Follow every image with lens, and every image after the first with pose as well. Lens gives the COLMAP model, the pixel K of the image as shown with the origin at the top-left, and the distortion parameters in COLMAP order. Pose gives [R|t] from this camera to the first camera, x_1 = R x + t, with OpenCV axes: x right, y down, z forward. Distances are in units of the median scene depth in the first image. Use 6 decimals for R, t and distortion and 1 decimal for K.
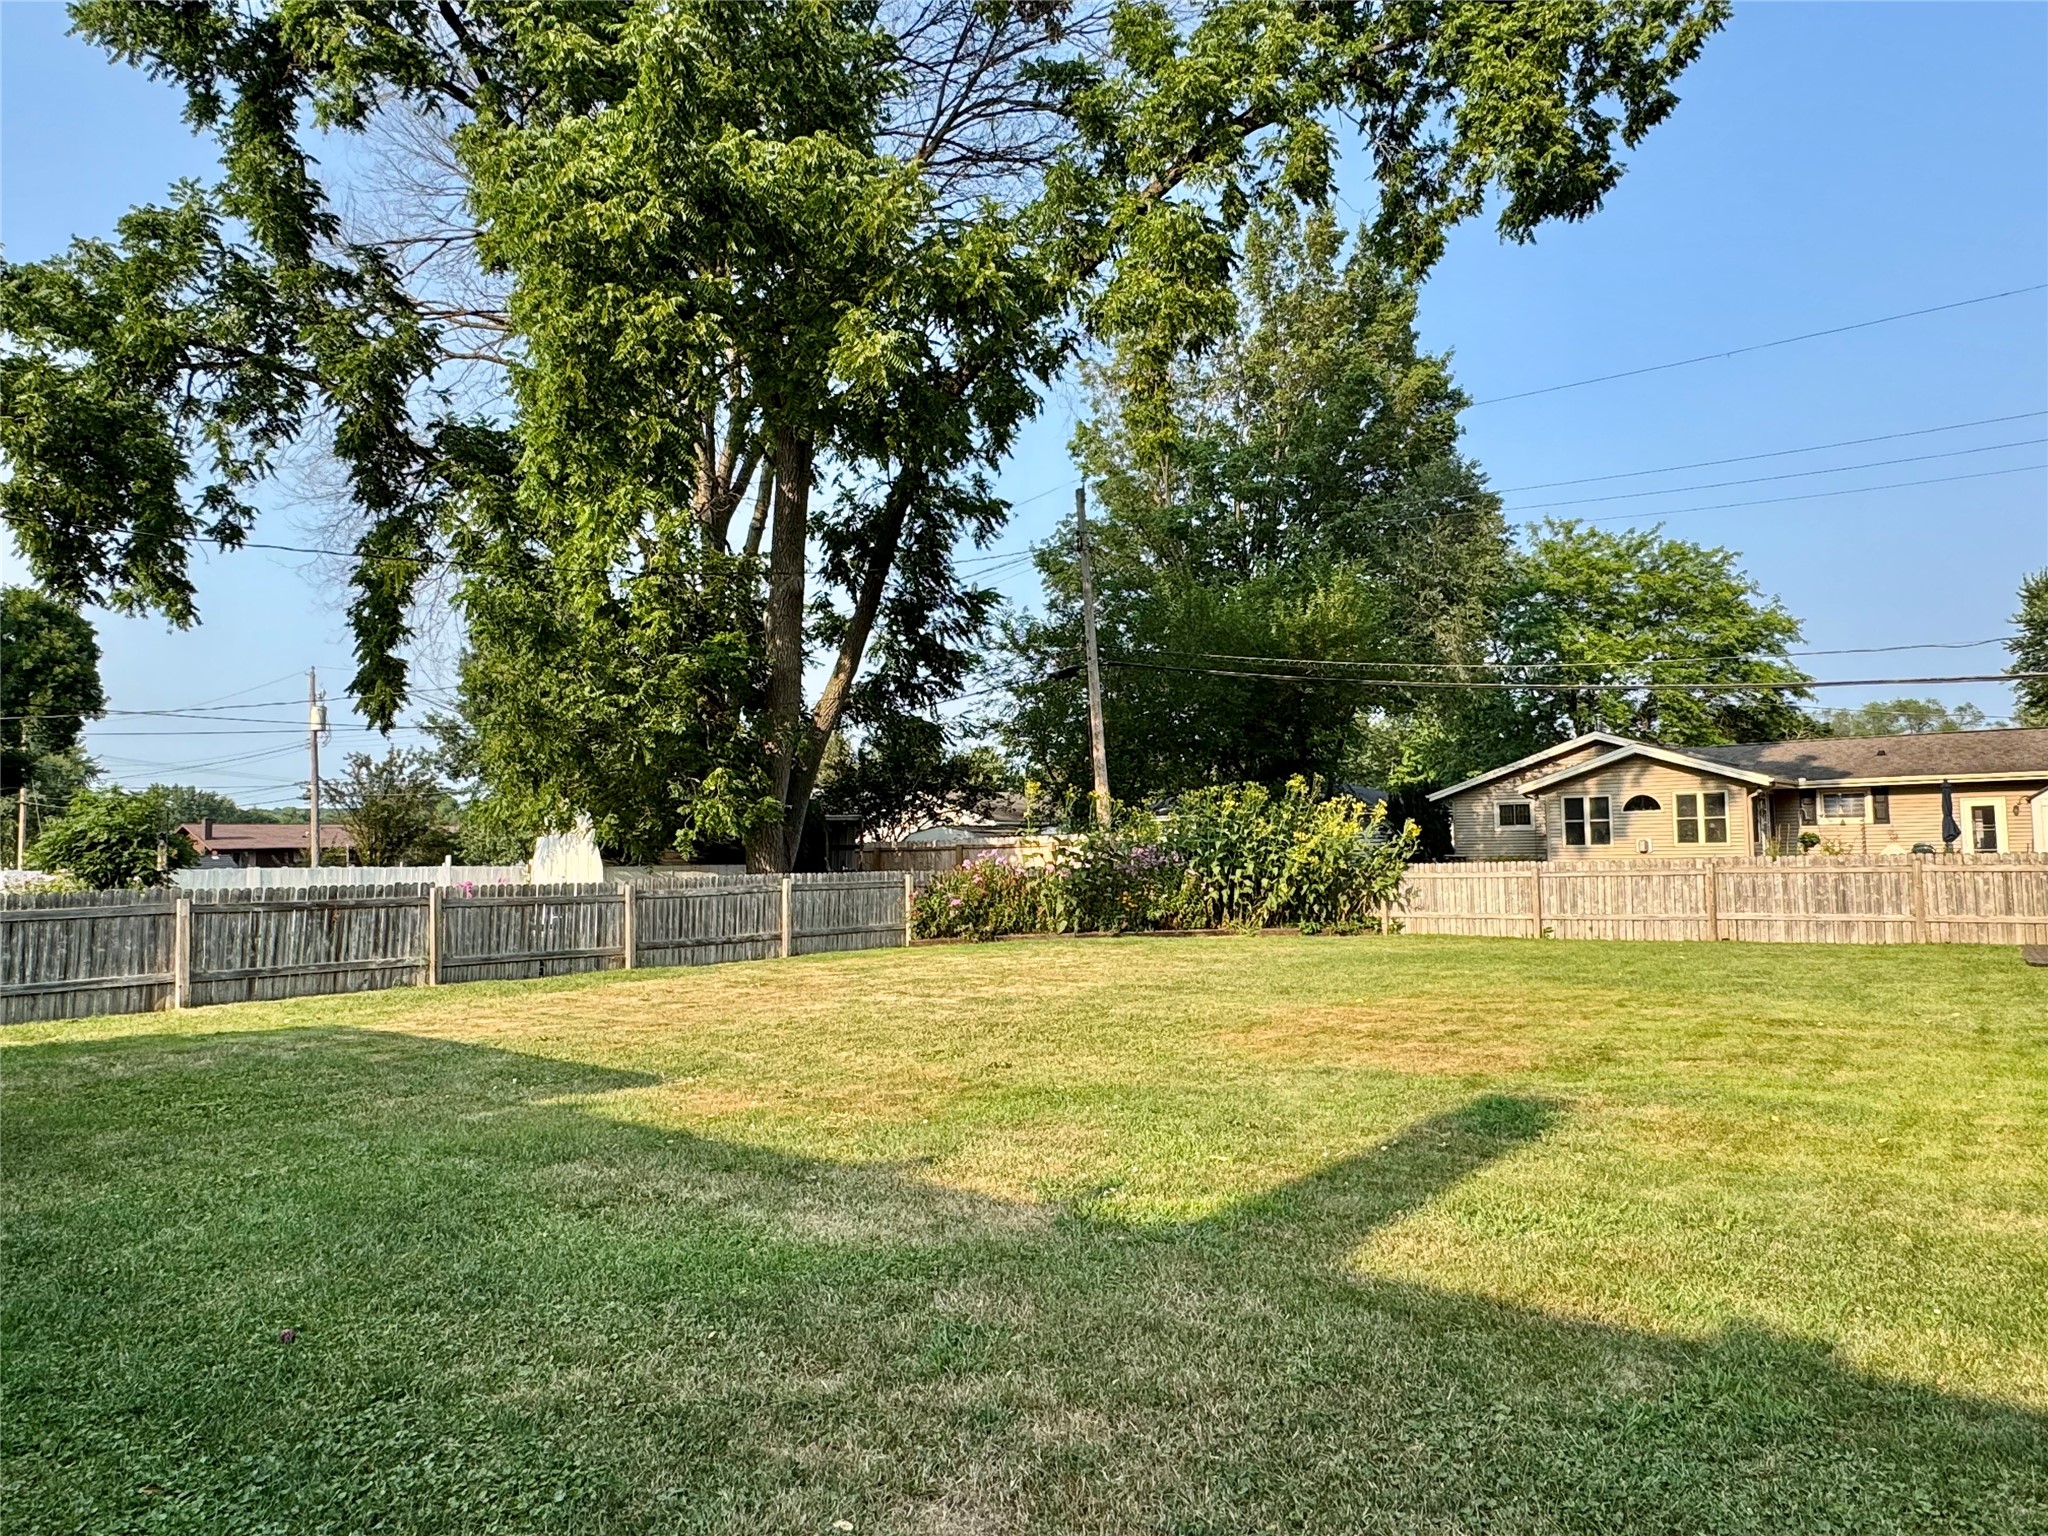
lens RADIAL K [[1299.5, 0, 1024.0], [0, 1299.5, 768.0], [0, 0, 1]] dist [-0.000976, 0.000454]
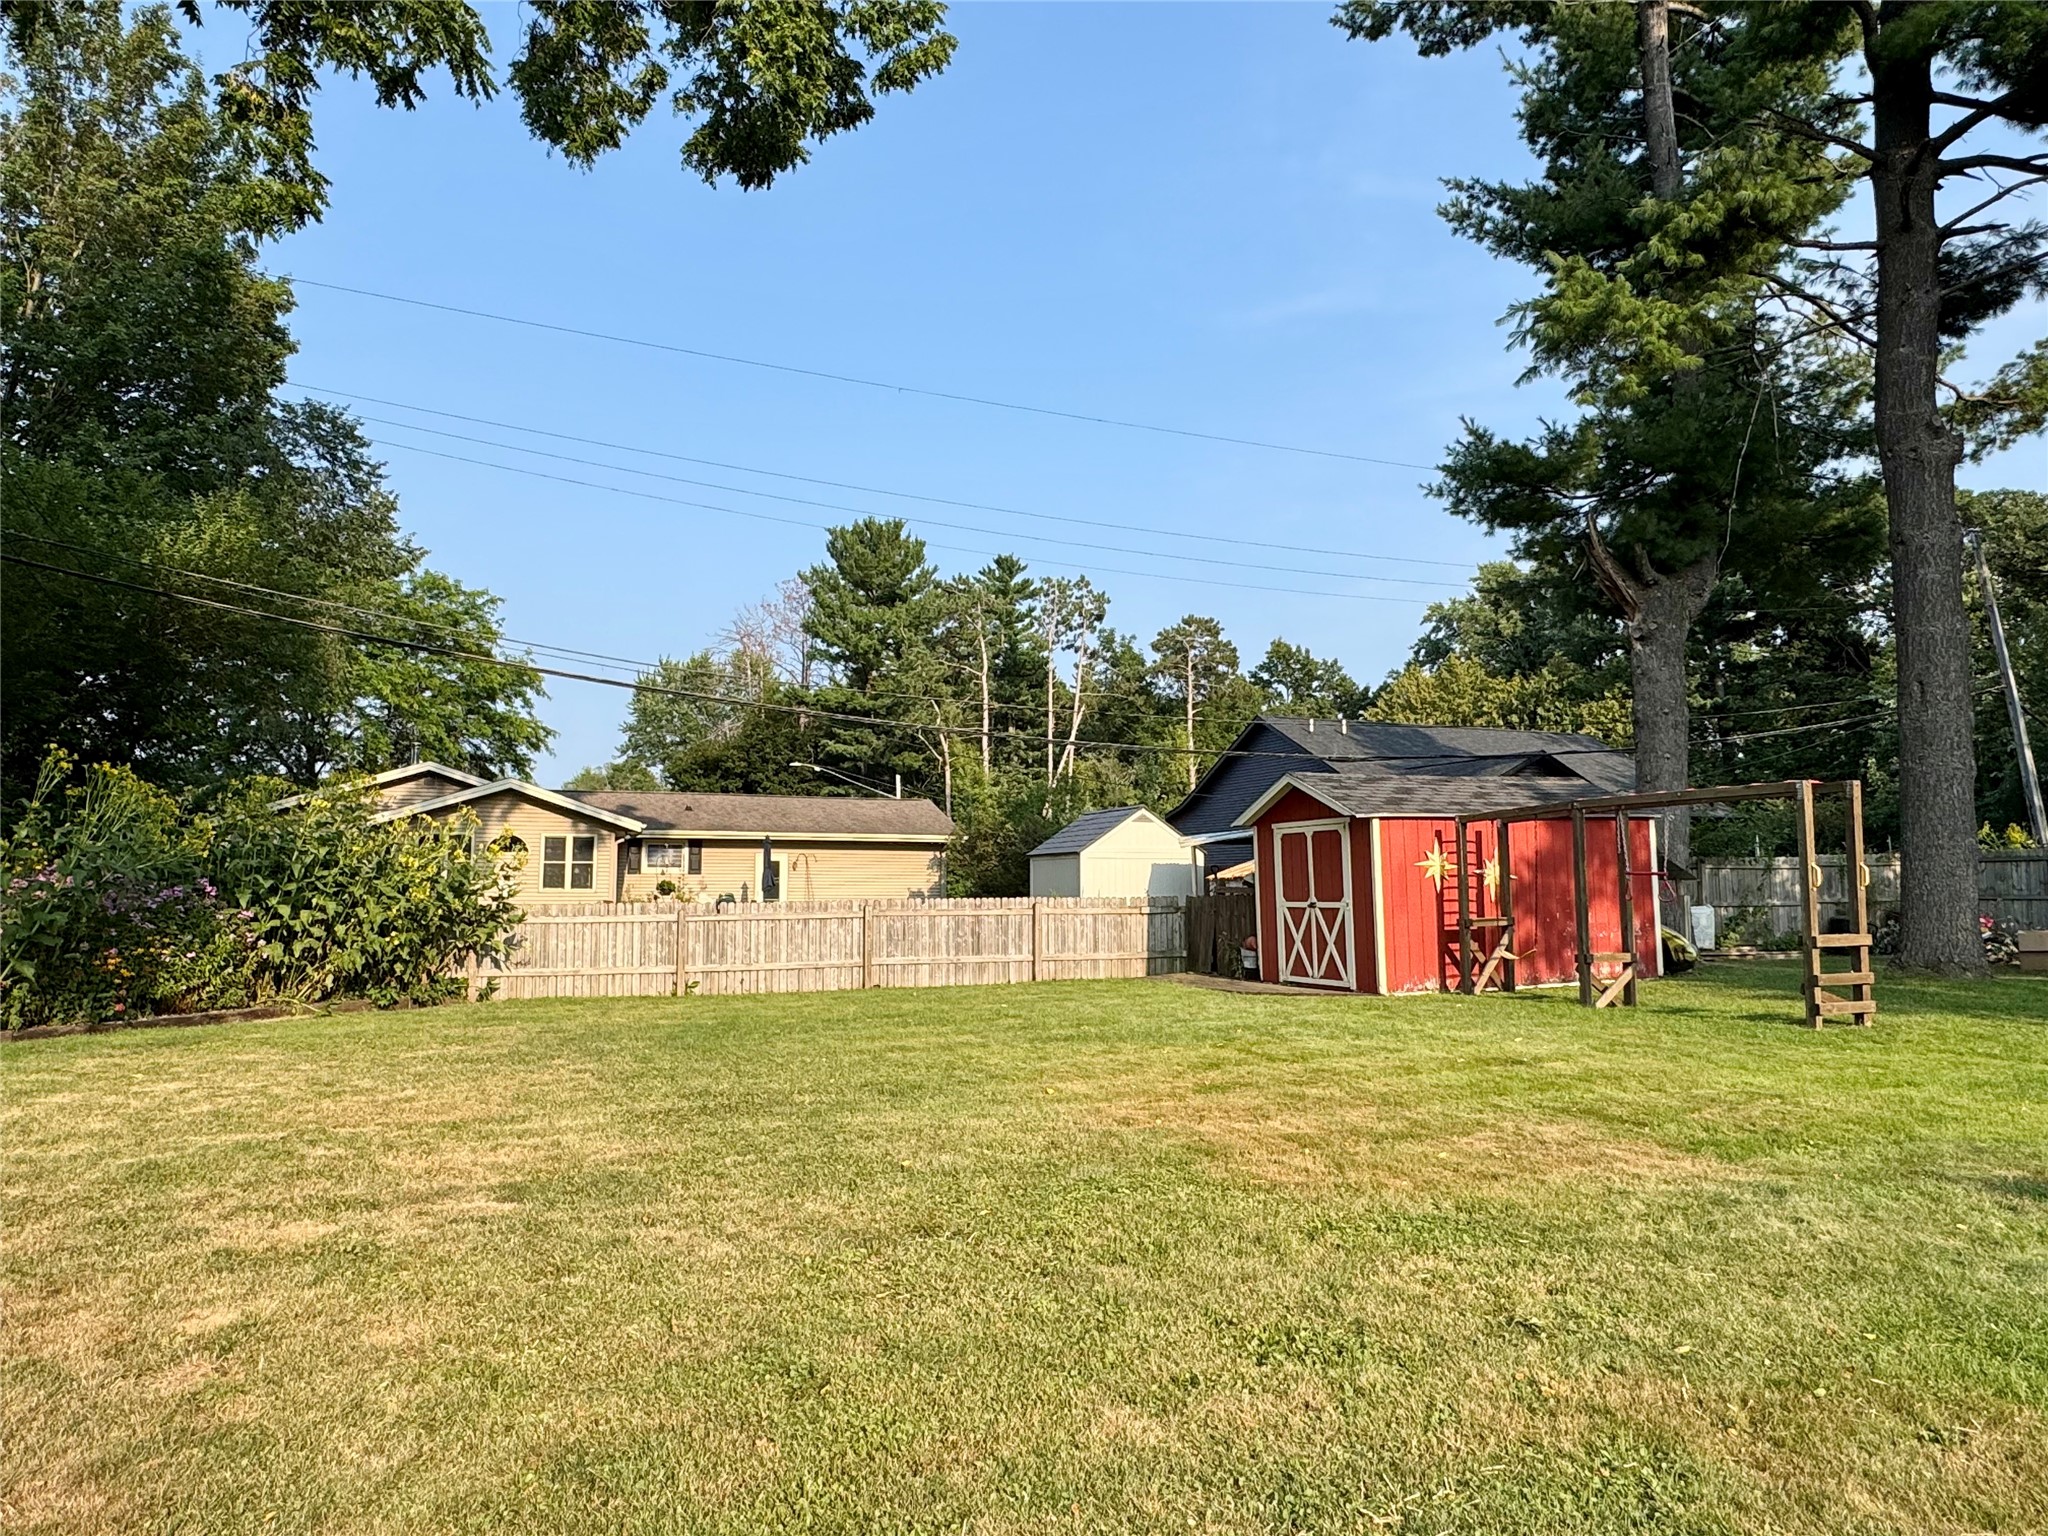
lens RADIAL K [[1299.5, 0, 1024.0], [0, 1299.5, 768.0], [0, 0, 1]] dist [-0.000976, 0.000454]
pose [[0.512922, 0.098048, 0.852817, -0.204060], [-0.063860, 0.995061, -0.075993, 0.033611], [-0.856056, -0.015483, 0.516650, 0.365990]]
